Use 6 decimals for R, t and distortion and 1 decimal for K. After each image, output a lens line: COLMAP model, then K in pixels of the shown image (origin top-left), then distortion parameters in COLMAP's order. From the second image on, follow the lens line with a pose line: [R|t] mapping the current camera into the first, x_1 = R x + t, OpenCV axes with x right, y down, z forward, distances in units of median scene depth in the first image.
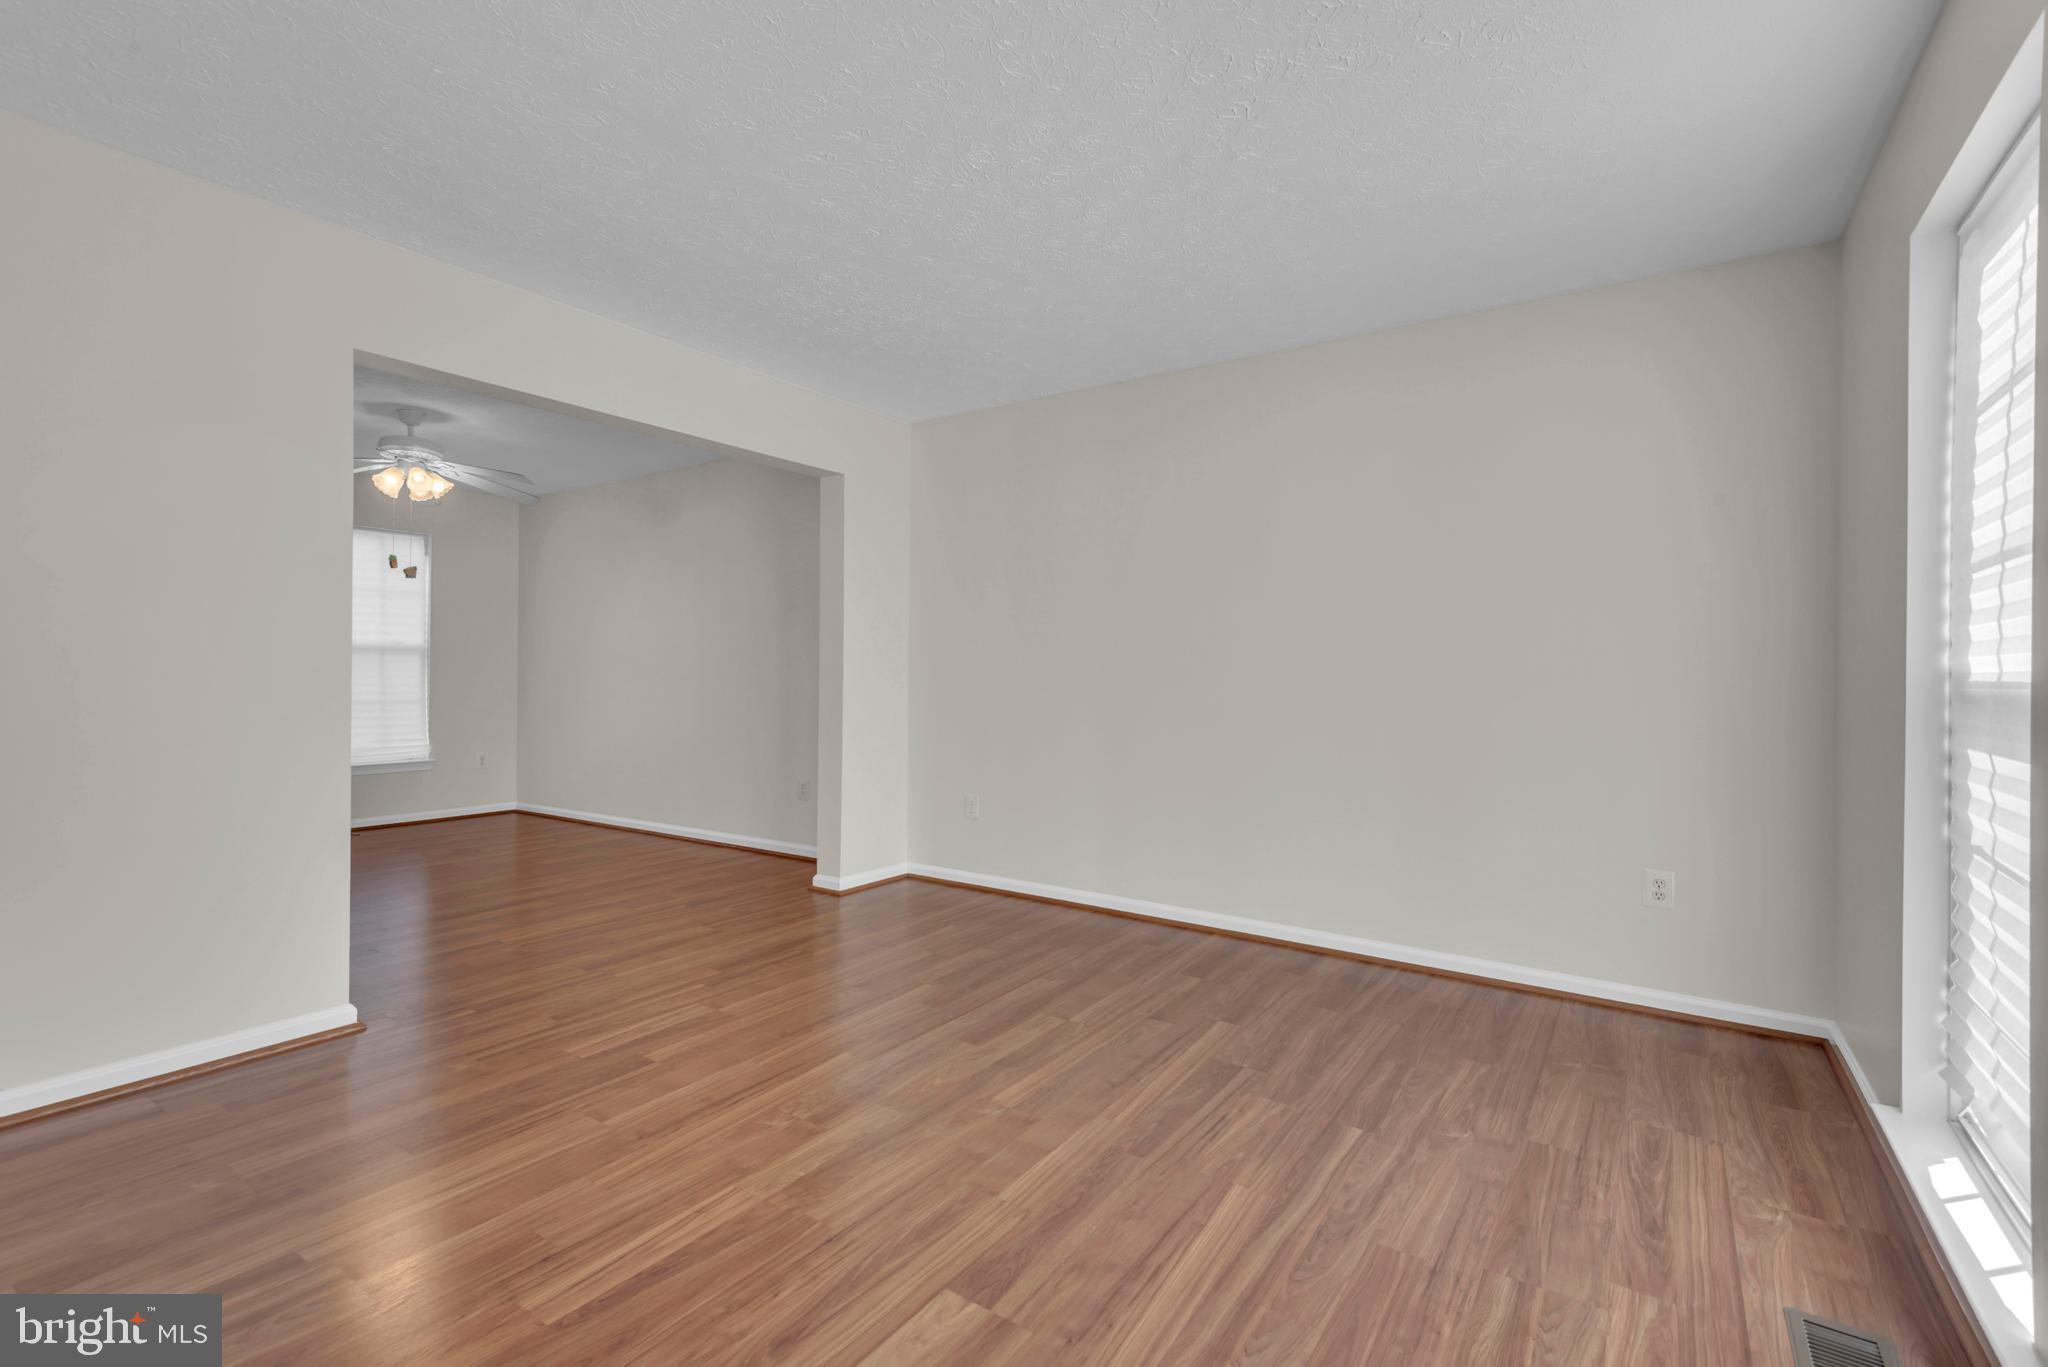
lens RADIAL K [[926.6, 0, 1029.0], [0, 926.6, 672.5], [0, 0, 1]] dist [0.026223, -0.010054]
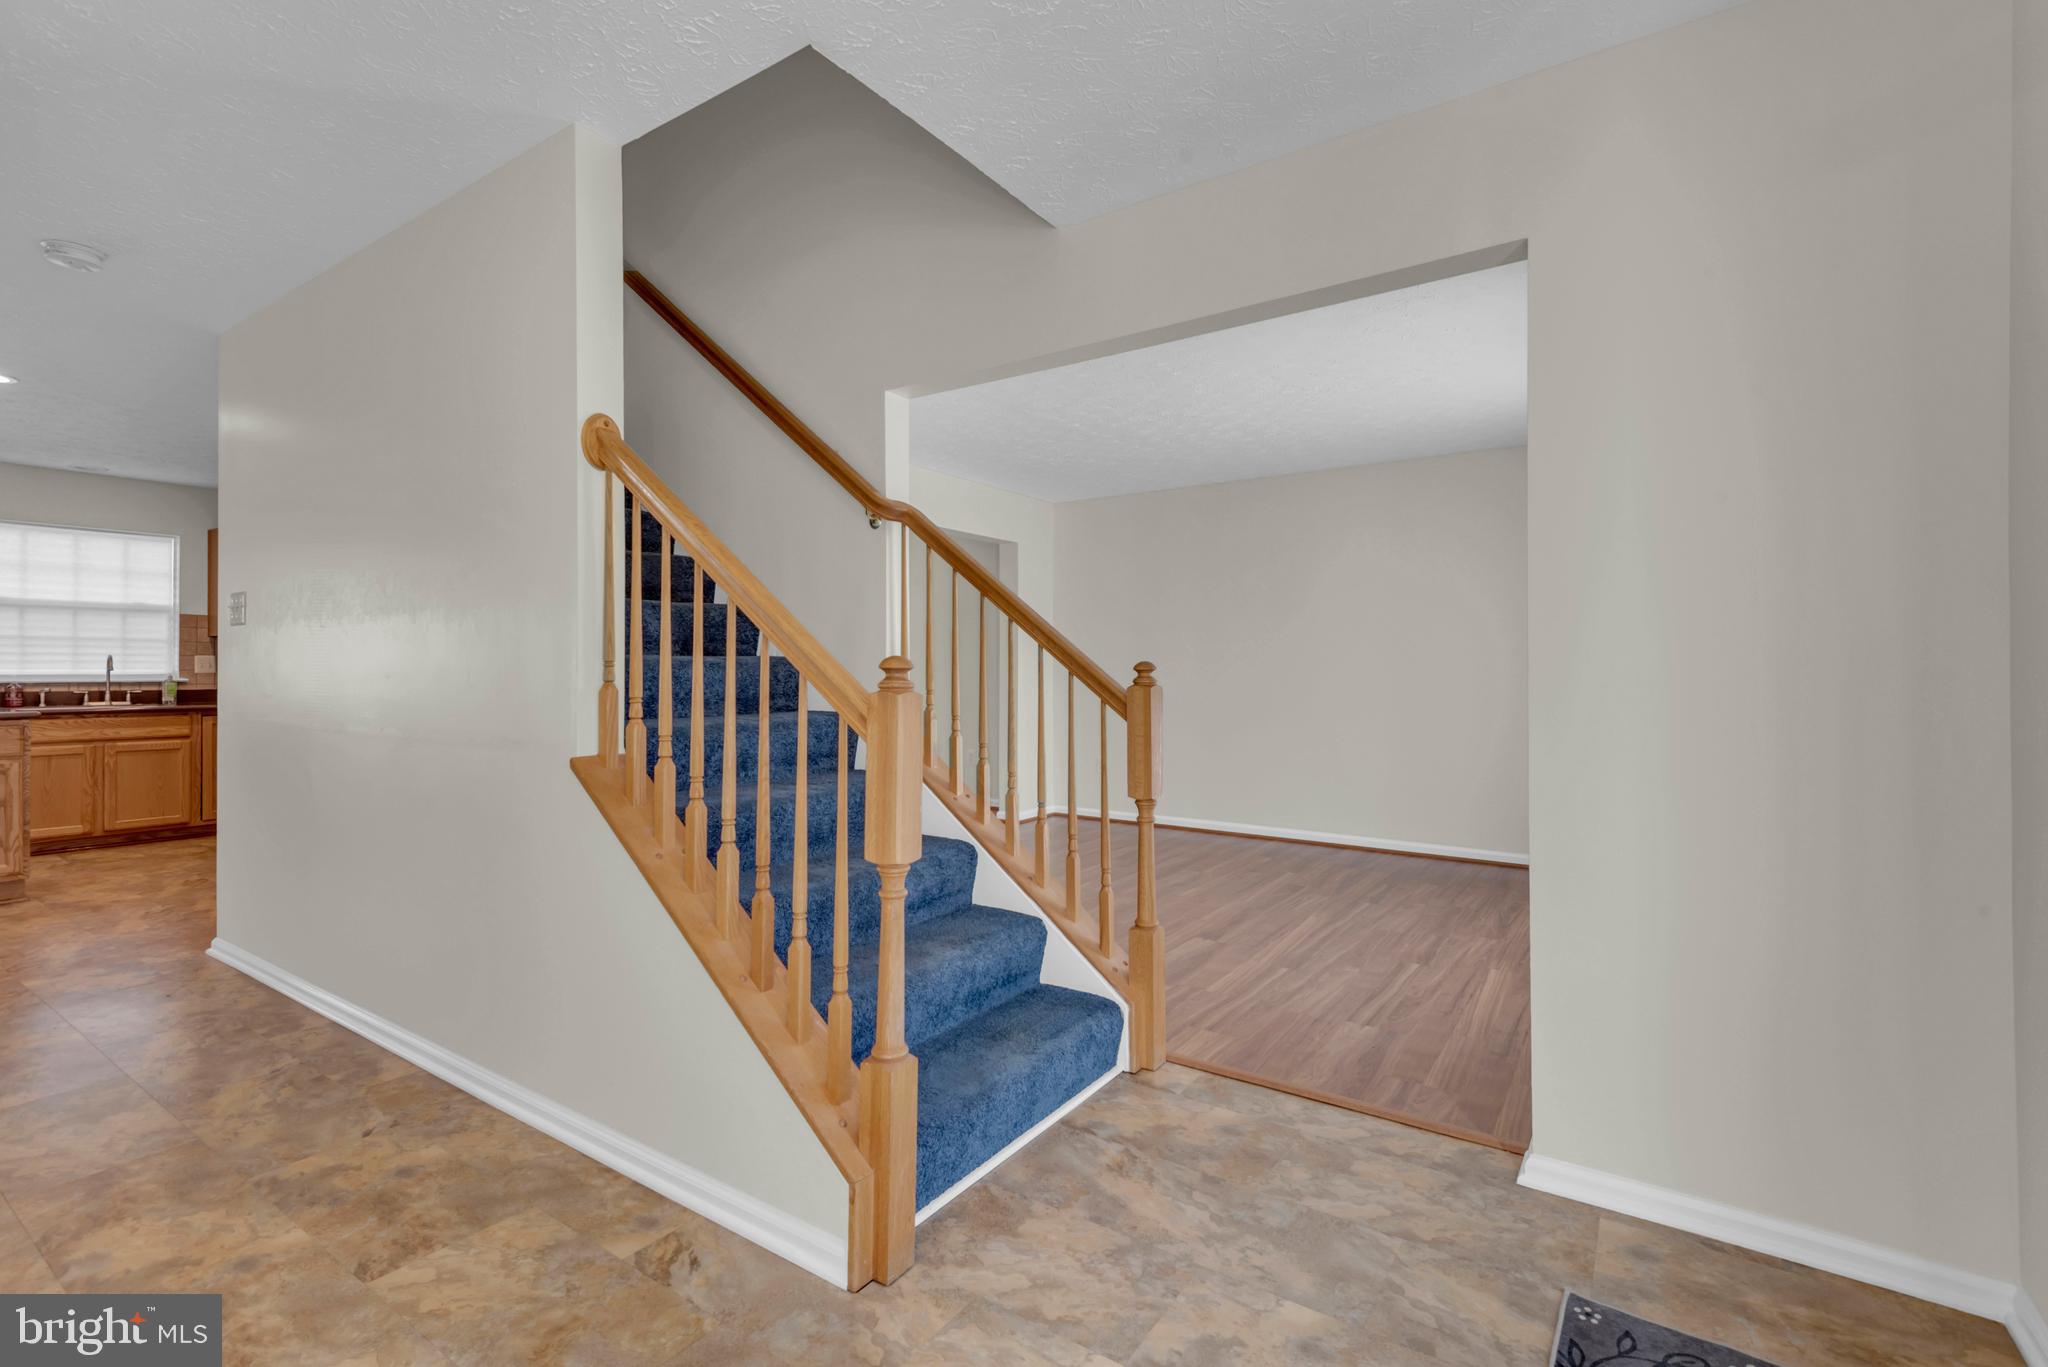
lens RADIAL K [[926.6, 0, 1015.5], [0, 926.6, 651.6], [0, 0, 1]] dist [0.026223, -0.010054]
pose [[0.999934, -0.004154, -0.010694, -0.394347], [0.003921, 0.999758, -0.021666, -0.010157], [0.010782, 0.021622, 0.999708, -1.054631]]
